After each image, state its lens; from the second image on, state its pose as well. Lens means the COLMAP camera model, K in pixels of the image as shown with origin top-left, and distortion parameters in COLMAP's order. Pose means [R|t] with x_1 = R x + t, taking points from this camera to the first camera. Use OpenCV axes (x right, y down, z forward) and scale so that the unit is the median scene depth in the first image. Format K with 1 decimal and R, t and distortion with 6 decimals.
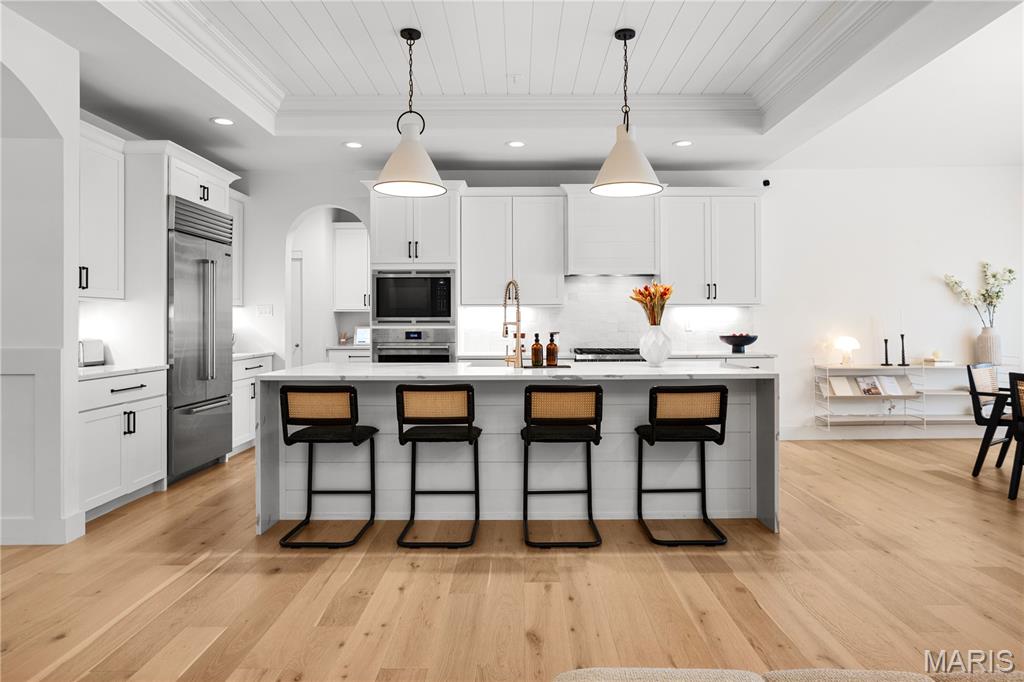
lens RADIAL K [[634.9, 0, 516.5], [0, 634.9, 317.7], [0, 0, 1]] dist [-0.042843, 0.047094]
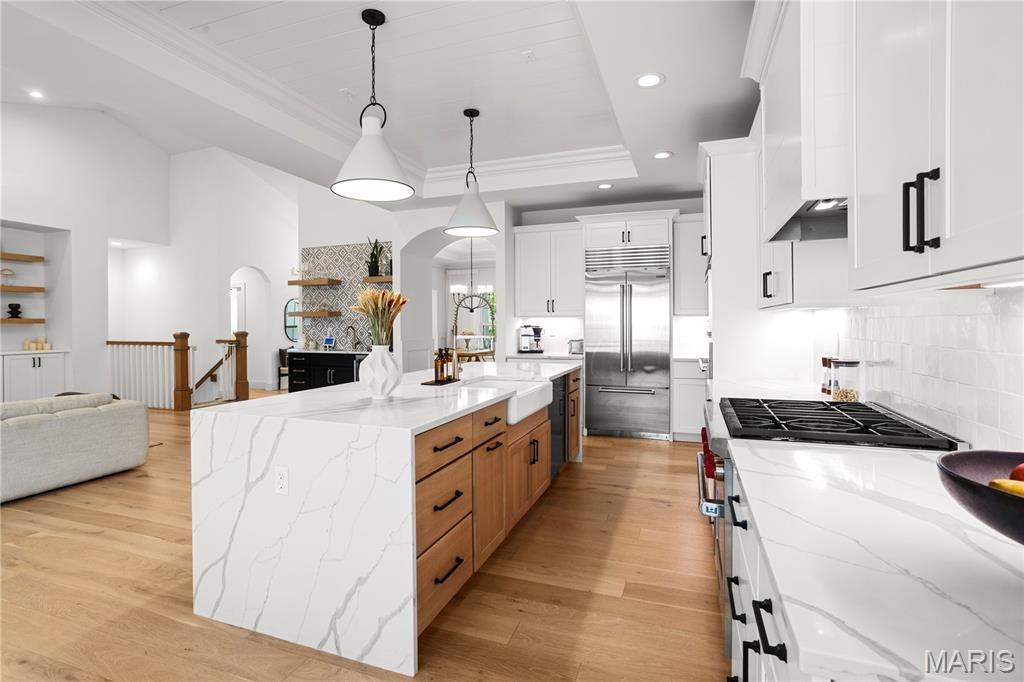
lens RADIAL K [[489.1, 0, 511.6], [0, 489.1, 323.6], [0, 0, 1]] dist [-0.054153, 0.033127]
pose [[-0.329655, 0.003580, -0.944095, 0.469498], [0.013100, 0.999914, -0.000782, -0.006570], [0.944010, -0.012625, -0.329674, 0.871880]]
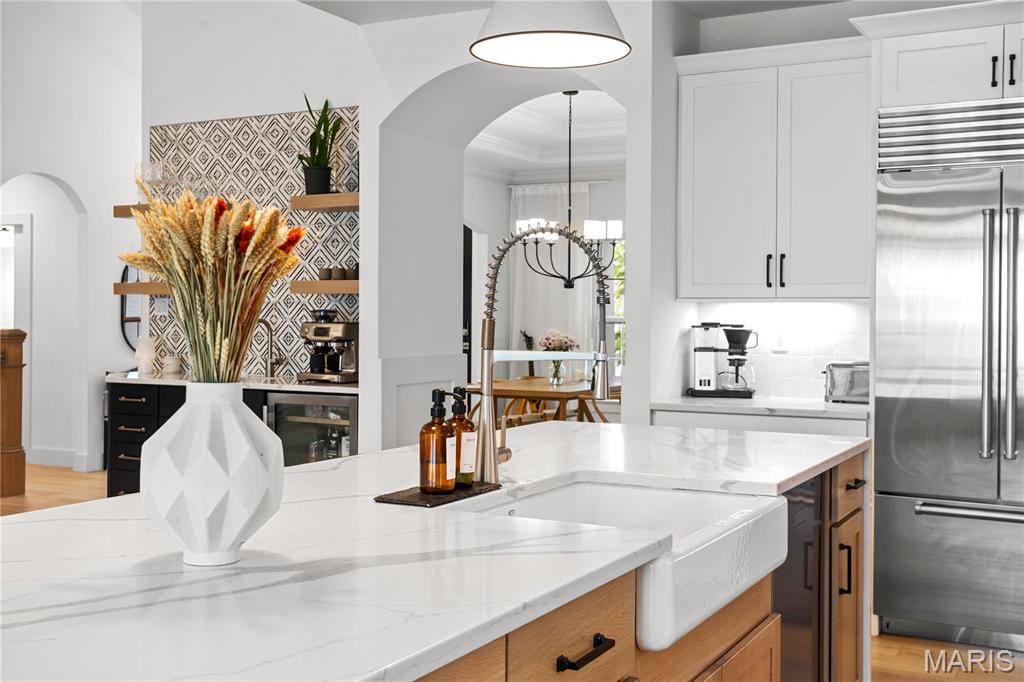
lens RADIAL K [[1130.0, 0, 509.2], [0, 1130.0, 317.9], [0, 0, 1]] dist [0.020011, 0.022169]
pose [[-0.461643, -0.000448, -0.887066, 0.350910], [0.001719, 0.999998, -0.001399, -0.005980], [0.887064, -0.002171, -0.461641, 0.834883]]
